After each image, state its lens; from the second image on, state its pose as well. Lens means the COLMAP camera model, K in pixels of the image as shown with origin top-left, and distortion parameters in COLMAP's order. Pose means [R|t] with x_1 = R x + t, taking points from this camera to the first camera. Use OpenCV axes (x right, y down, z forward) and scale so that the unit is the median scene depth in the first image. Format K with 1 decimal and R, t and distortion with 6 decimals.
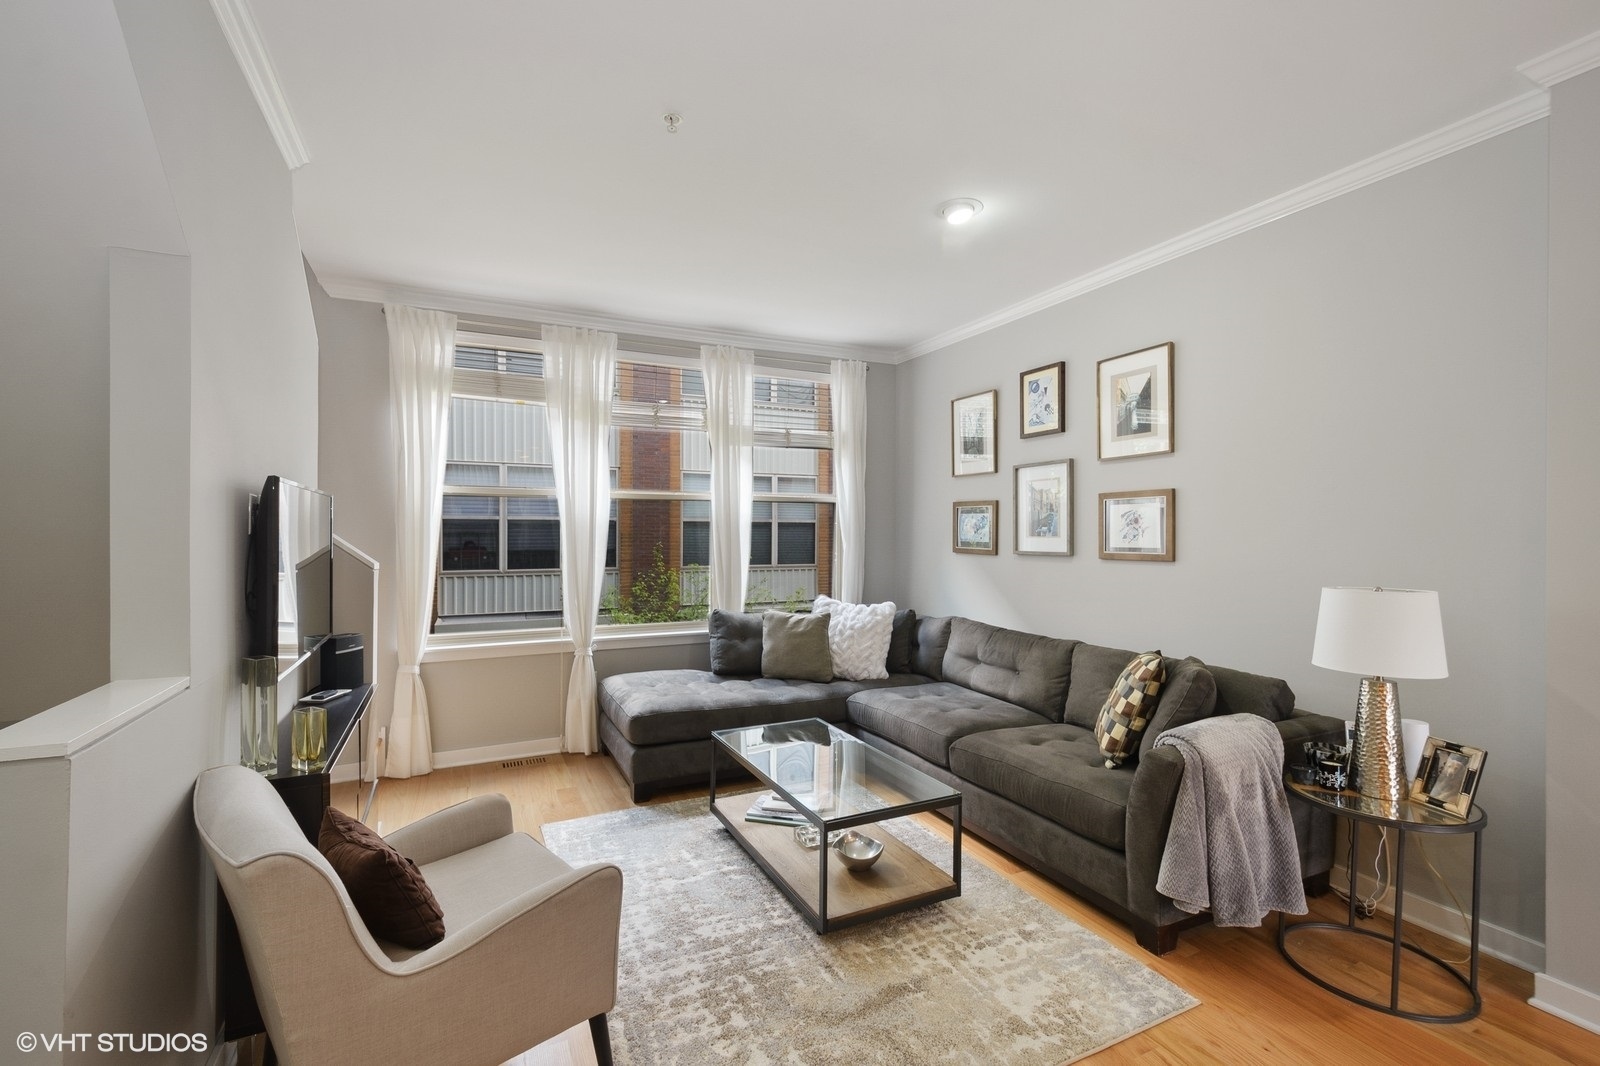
lens RADIAL K [[694.3, 0, 791.3], [0, 694.3, 535.0], [0, 0, 1]] dist [0.000276, 0.000259]
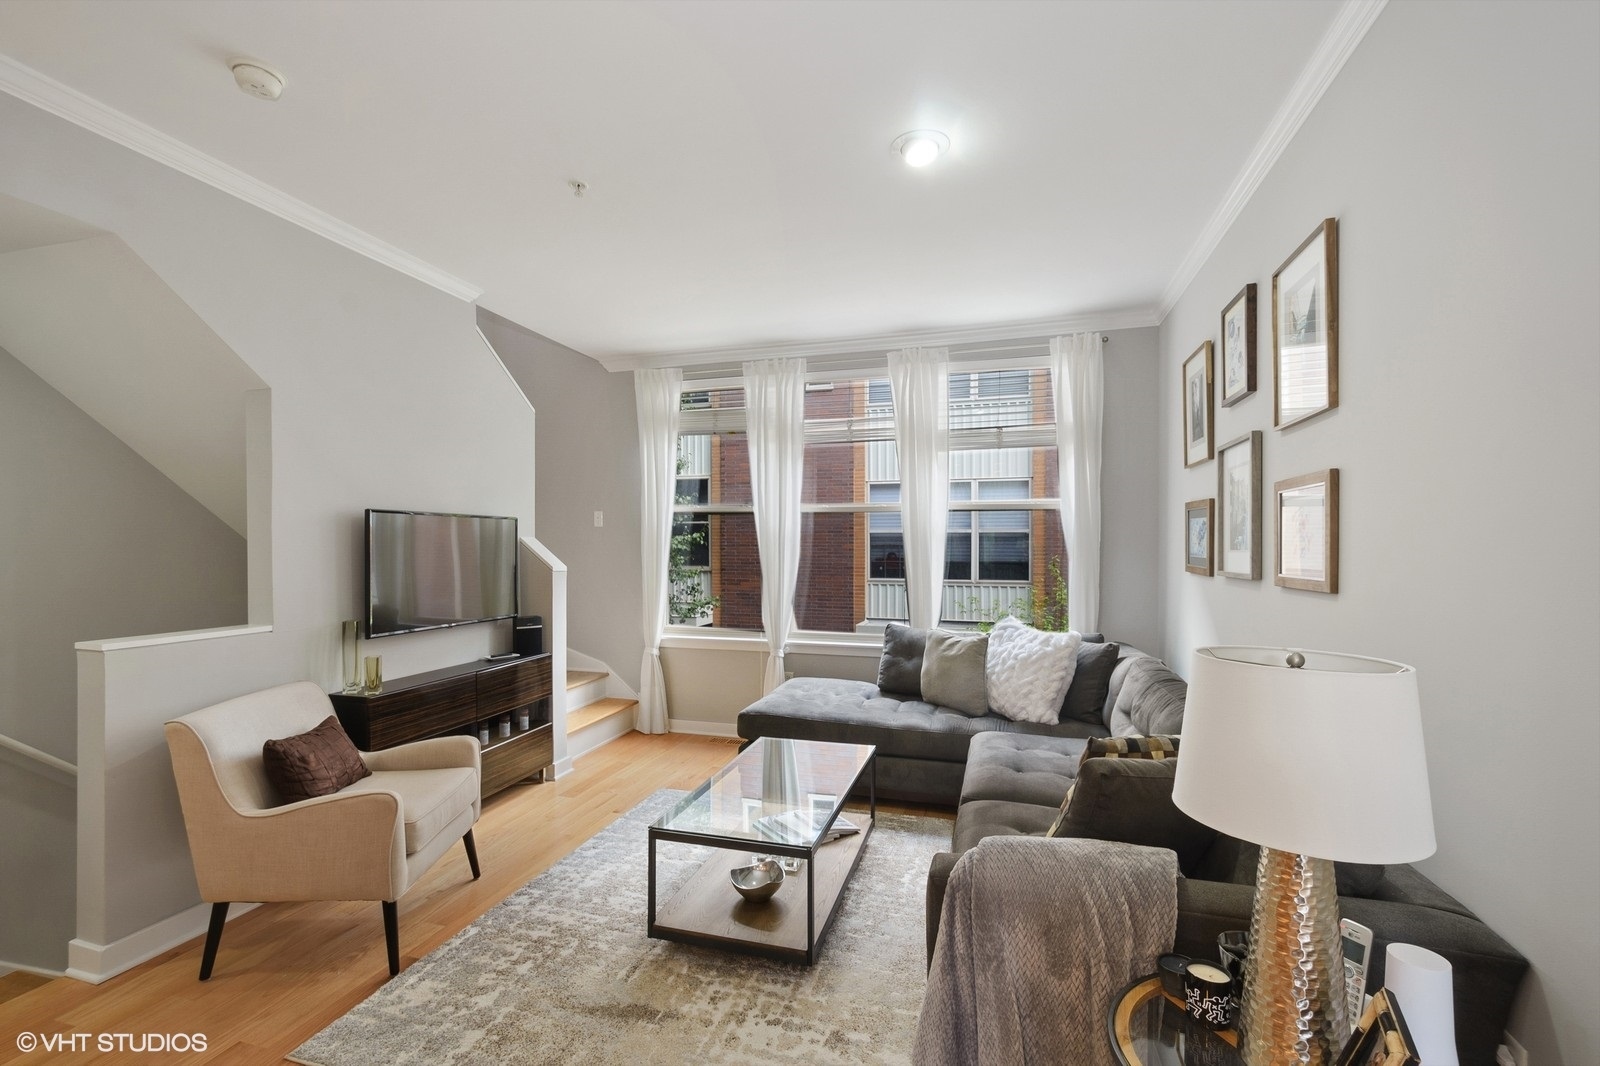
lens RADIAL K [[694.5, 0, 803.8], [0, 694.5, 554.2], [0, 0, 1]] dist [0.000286, 0.000030]
pose [[0.746666, 0.009148, -0.665136, 0.451166], [-0.002446, 0.999936, 0.011007, -0.000383], [0.665194, -0.006592, 0.746641, 0.198239]]
